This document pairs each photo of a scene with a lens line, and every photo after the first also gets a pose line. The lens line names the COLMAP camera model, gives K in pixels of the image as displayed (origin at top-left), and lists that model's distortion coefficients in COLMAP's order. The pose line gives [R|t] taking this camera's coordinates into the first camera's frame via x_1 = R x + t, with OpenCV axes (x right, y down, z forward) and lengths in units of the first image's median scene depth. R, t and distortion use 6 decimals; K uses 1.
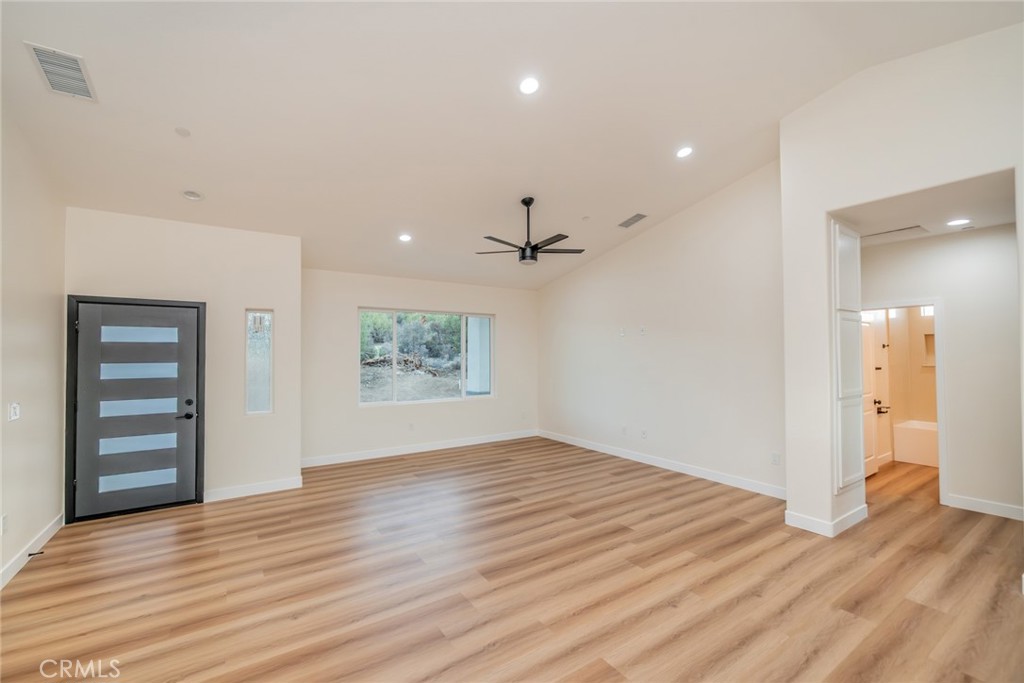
lens RADIAL K [[419.0, 0, 512.0], [0, 419.0, 341.5], [0, 0, 1]] dist [0.000072, -0.000133]
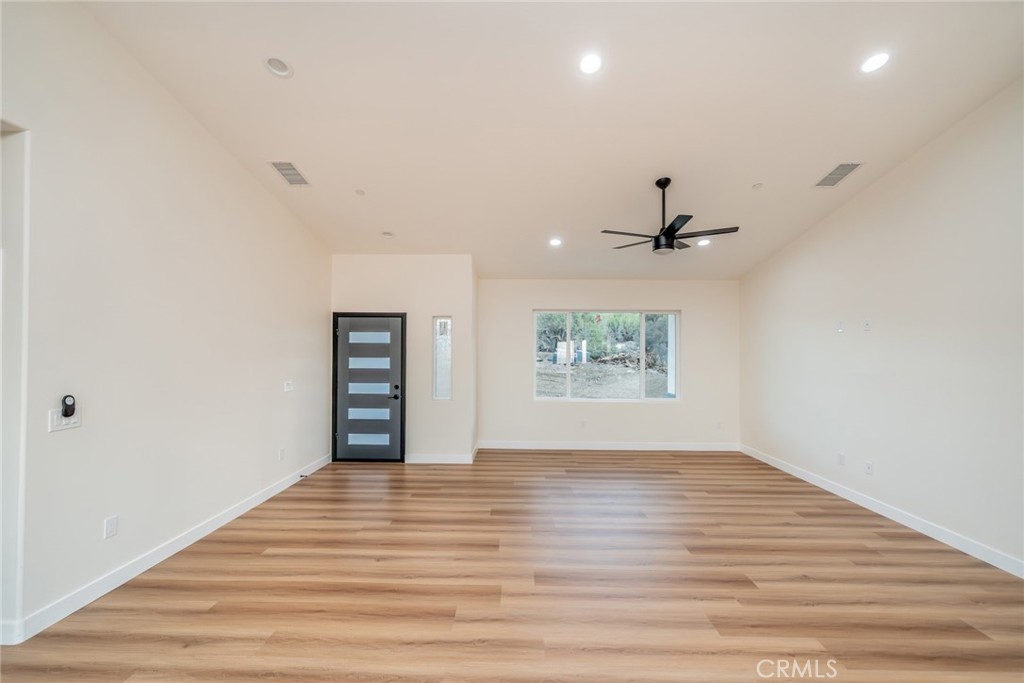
lens RADIAL K [[411.3, 0, 512.0], [0, 411.3, 341.5], [0, 0, 1]] dist [-0.001511, -0.000016]
pose [[0.827503, -0.004145, -0.561446, 0.284451], [0.006546, 0.999976, 0.002265, -0.002933], [0.561423, -0.005550, 0.827510, 0.107928]]
